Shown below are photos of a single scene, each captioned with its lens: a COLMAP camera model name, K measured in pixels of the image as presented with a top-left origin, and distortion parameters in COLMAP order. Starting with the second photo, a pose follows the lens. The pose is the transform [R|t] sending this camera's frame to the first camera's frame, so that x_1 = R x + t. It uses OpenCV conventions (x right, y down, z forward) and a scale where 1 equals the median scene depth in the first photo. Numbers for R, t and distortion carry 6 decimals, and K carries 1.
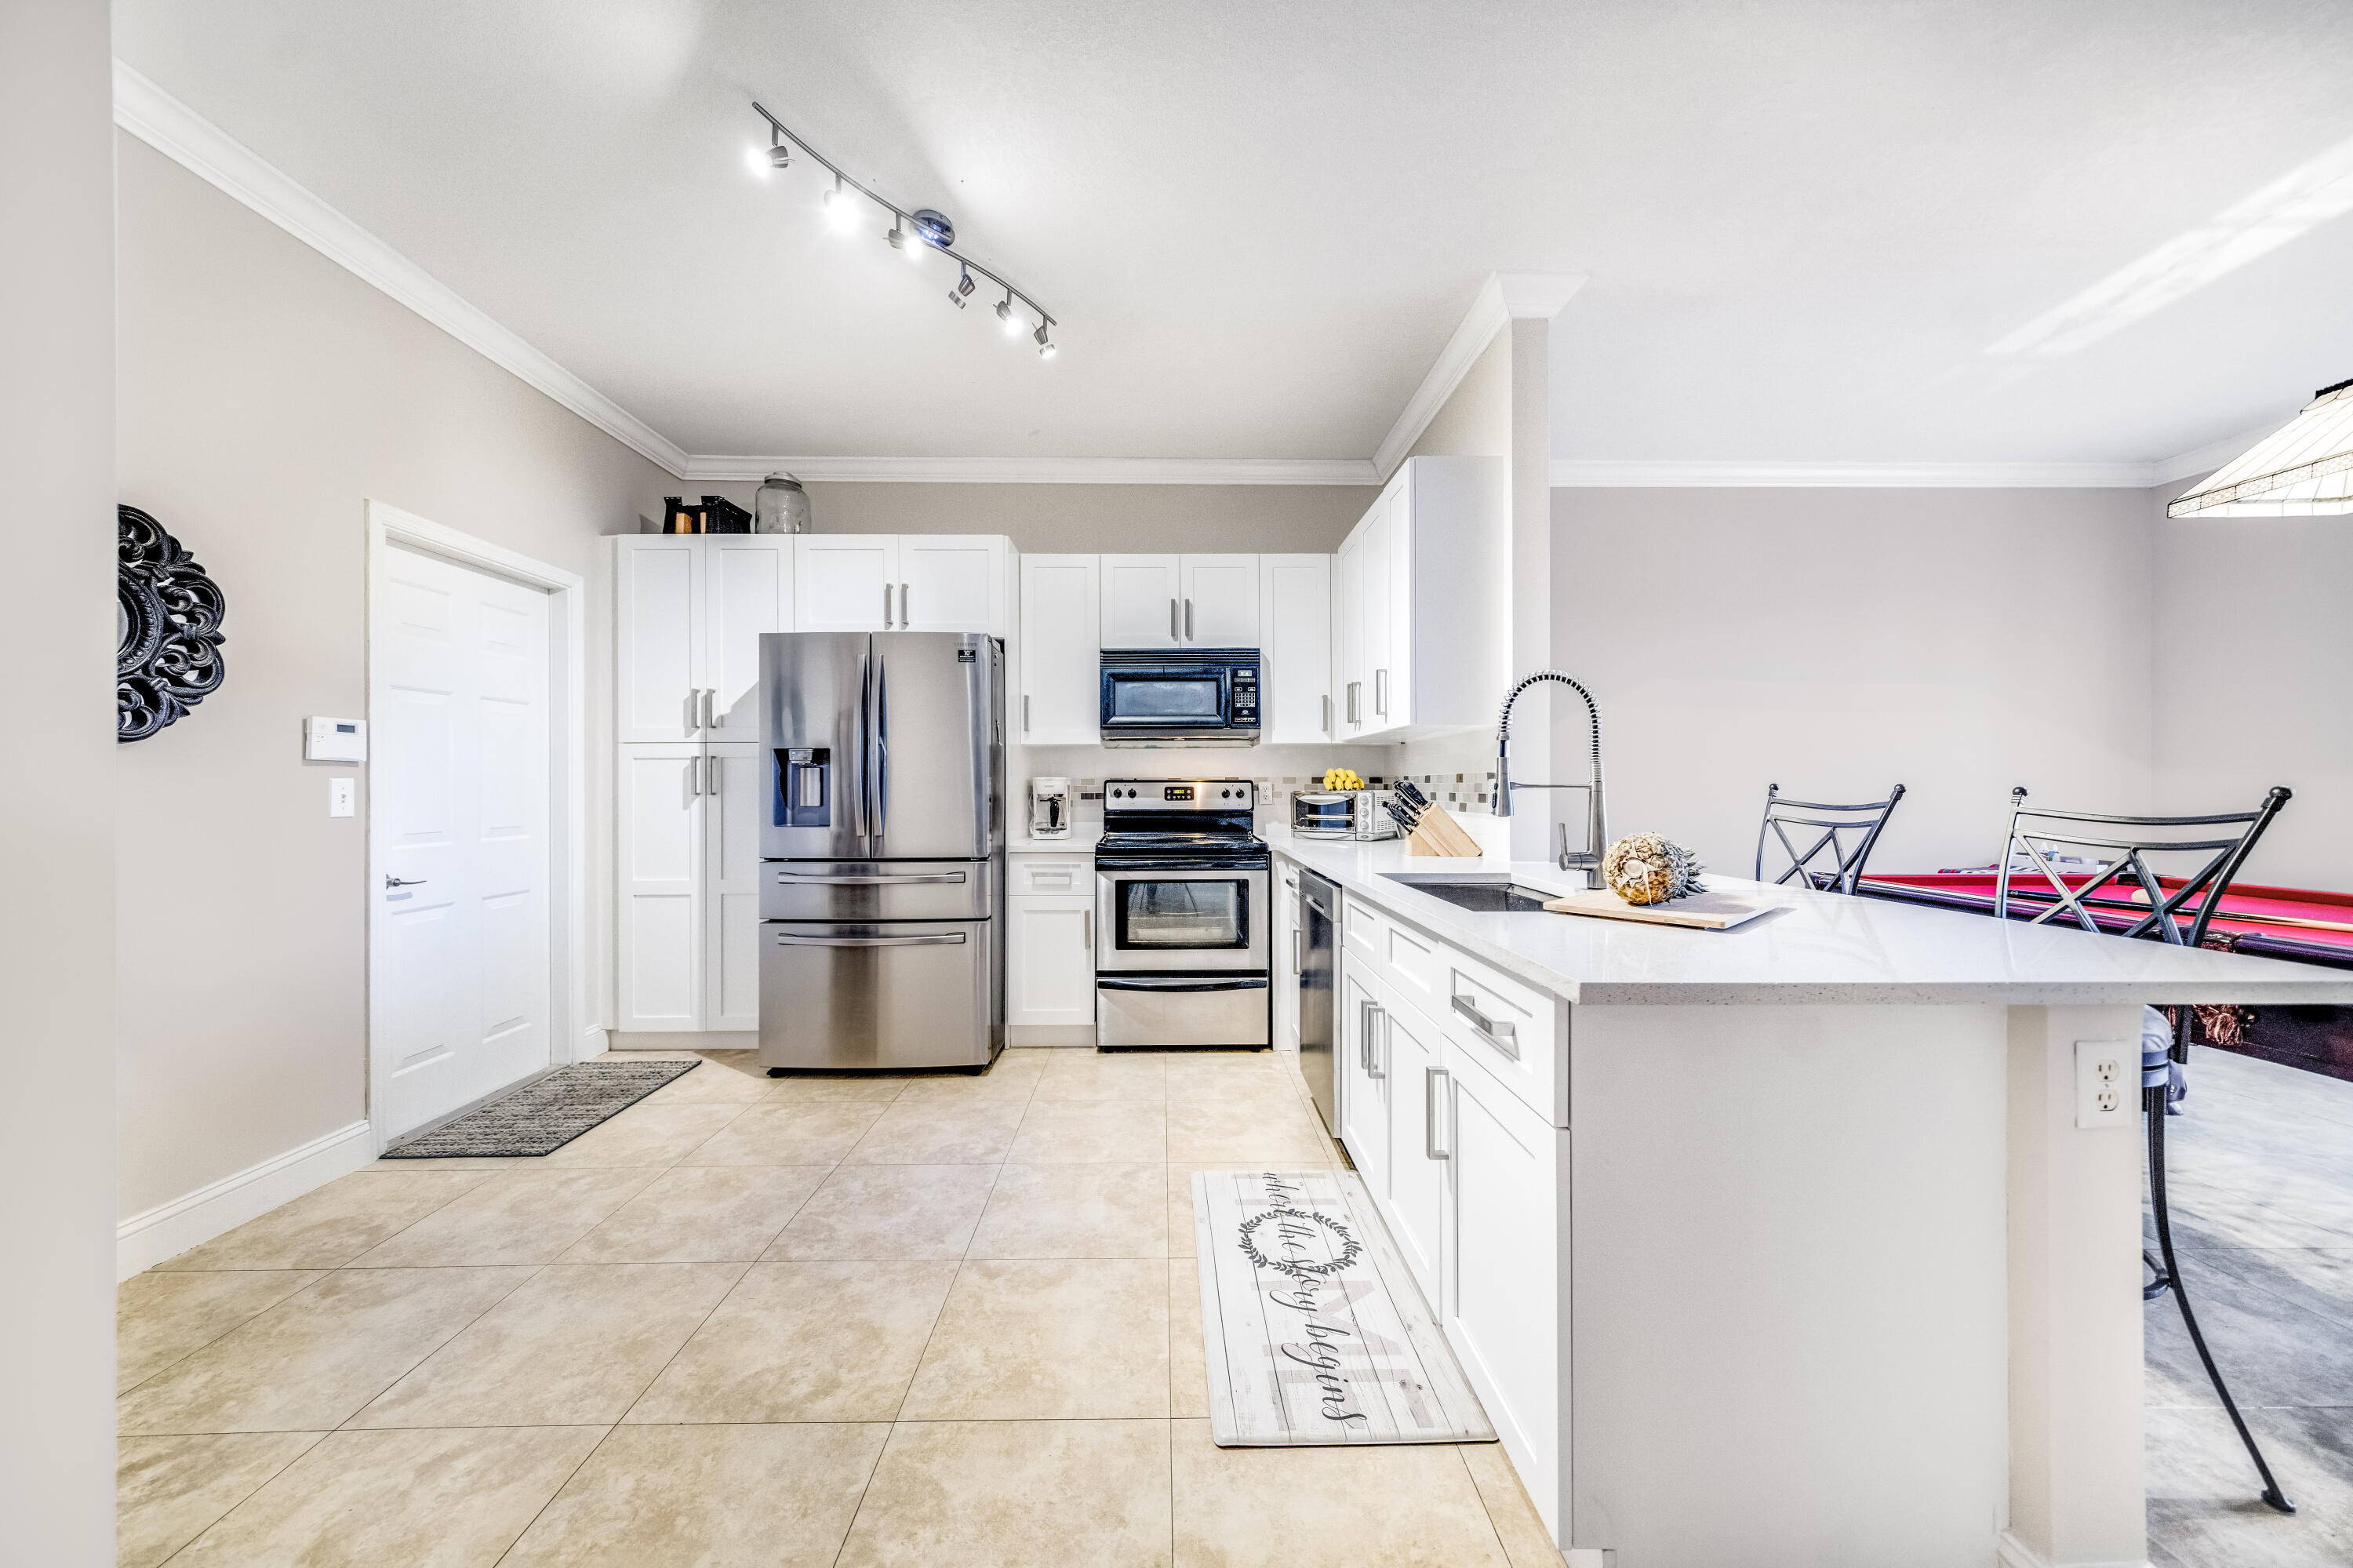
lens RADIAL K [[805.7, 0, 1174.5], [0, 805.7, 785.2], [0, 0, 1]] dist [0.000917, -0.000066]
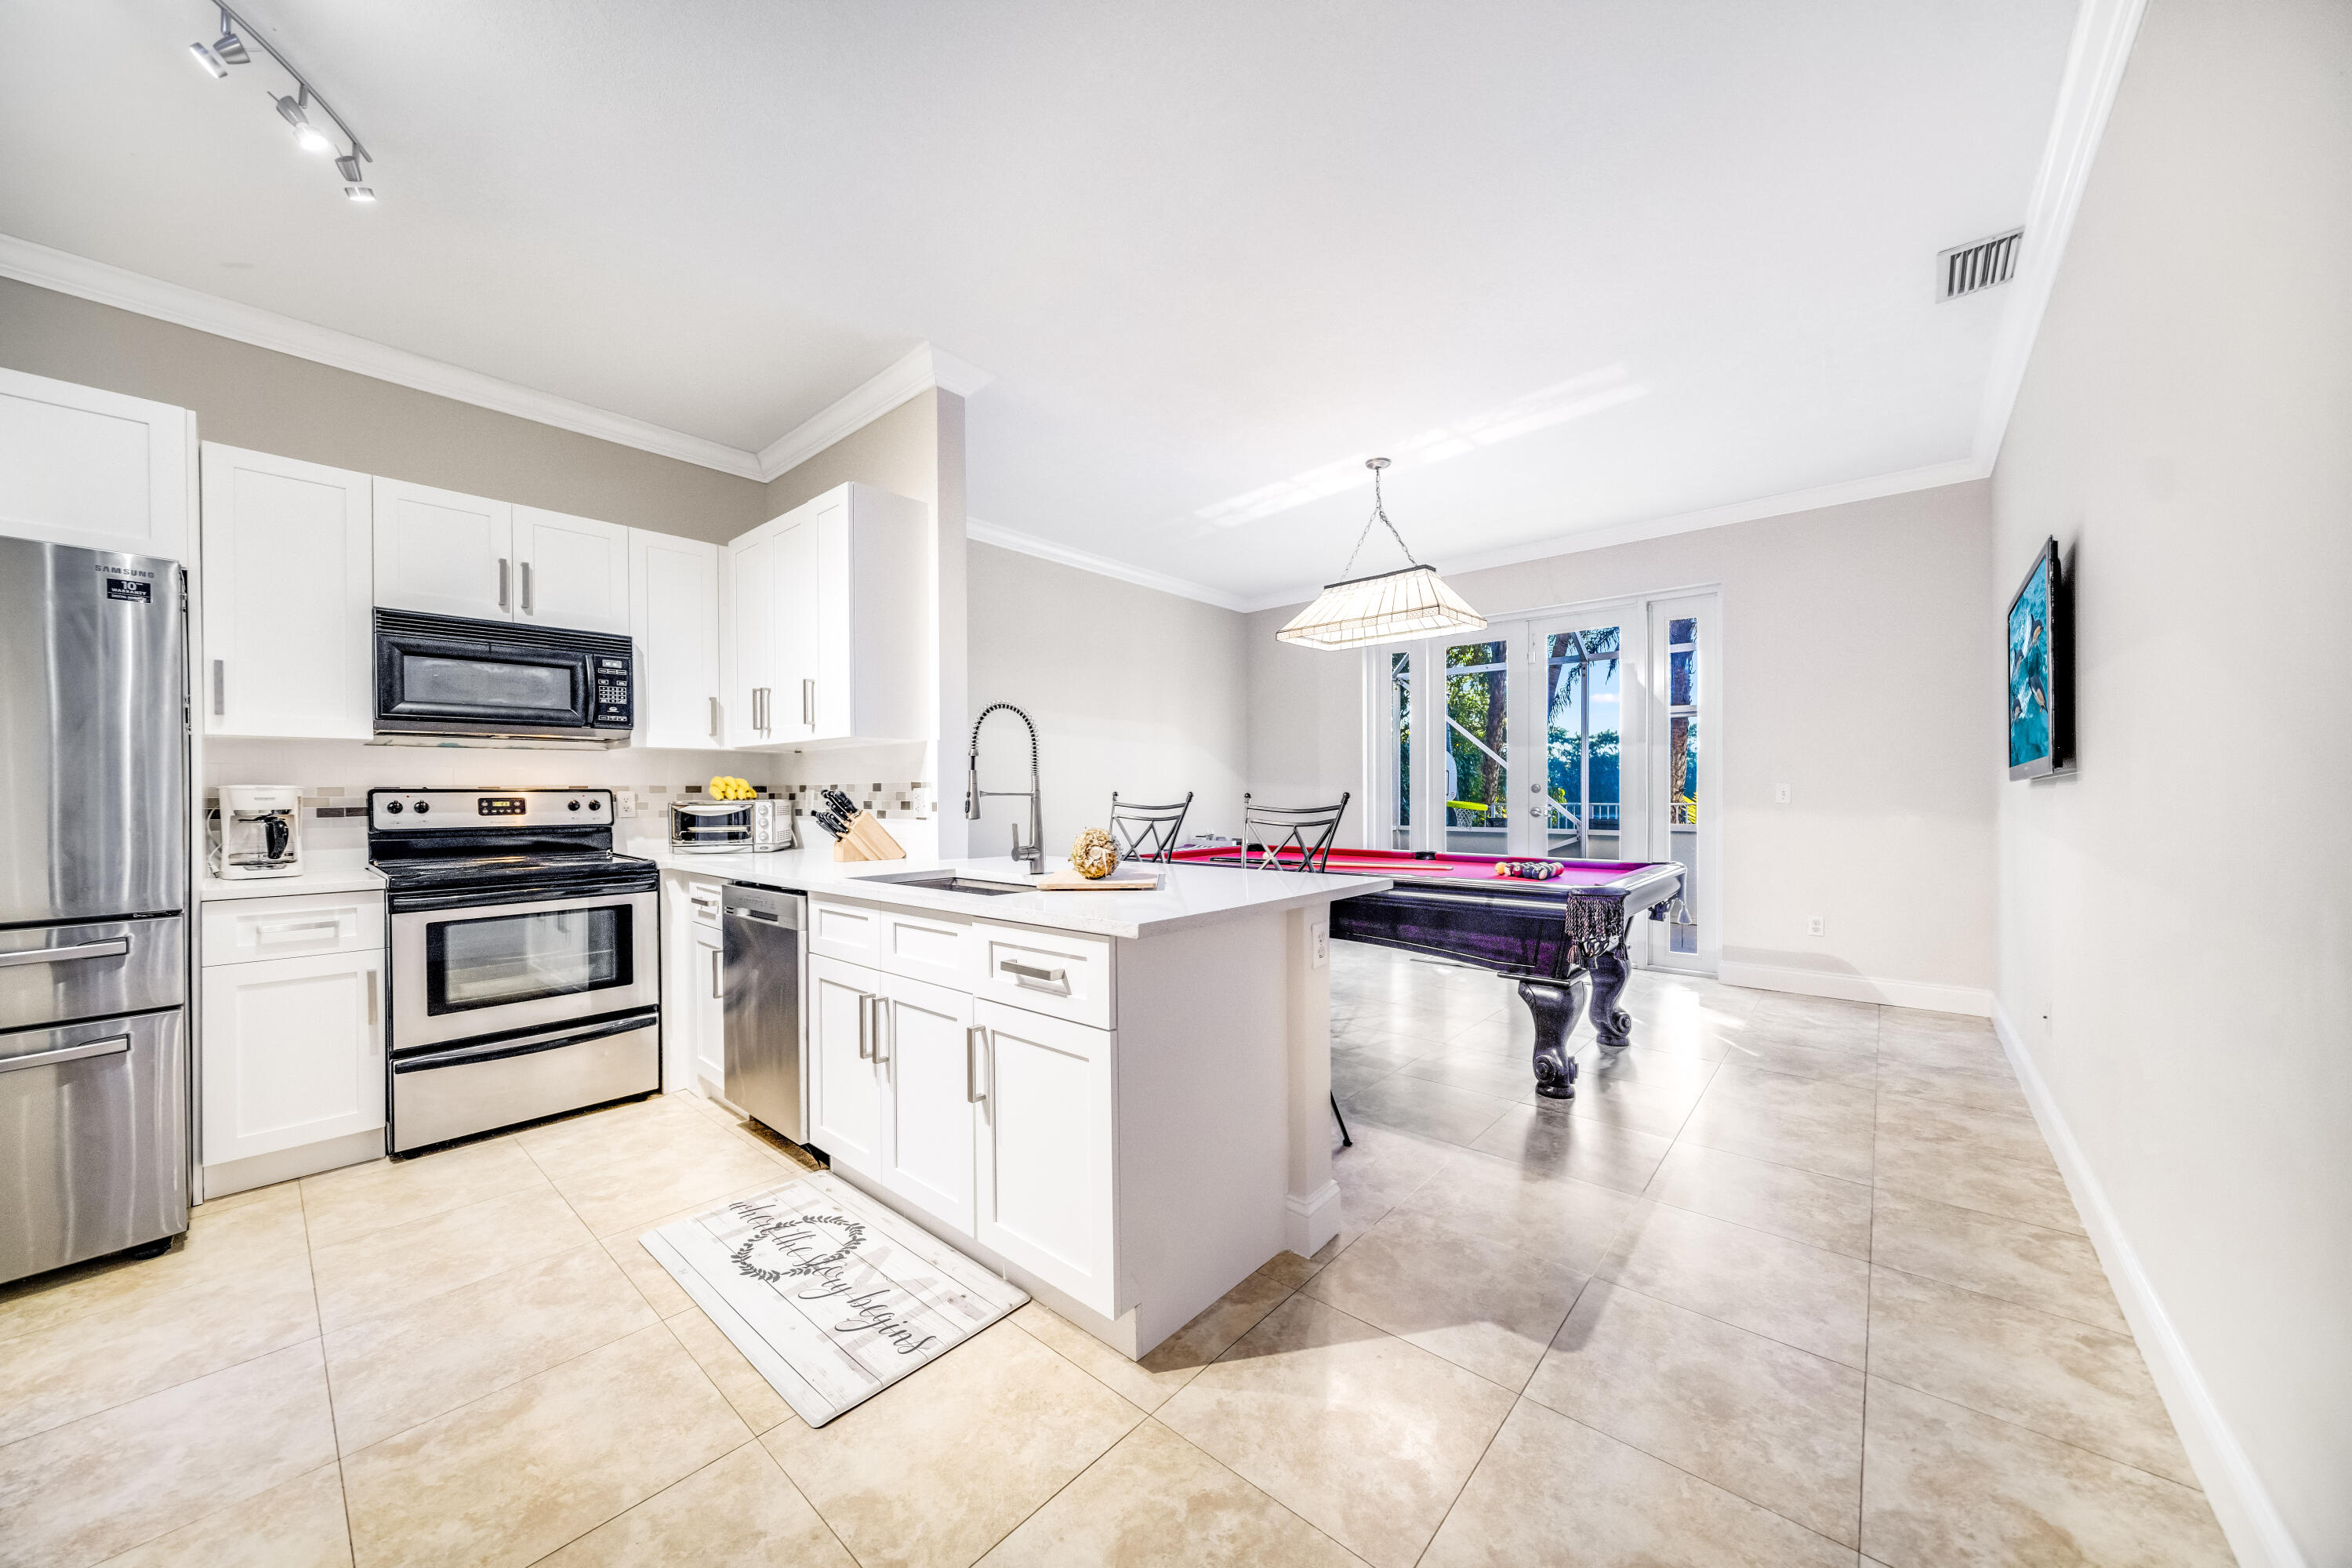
lens RADIAL K [[816.3, 0, 1176.7], [0, 816.3, 794.2], [0, 0, 1]] dist [-0.005235, -0.000140]
pose [[0.668651, -0.005454, 0.743557, -0.181674], [0.005330, 0.999983, 0.002541, -0.000197], [-0.743557, 0.002264, 0.668668, -0.021806]]
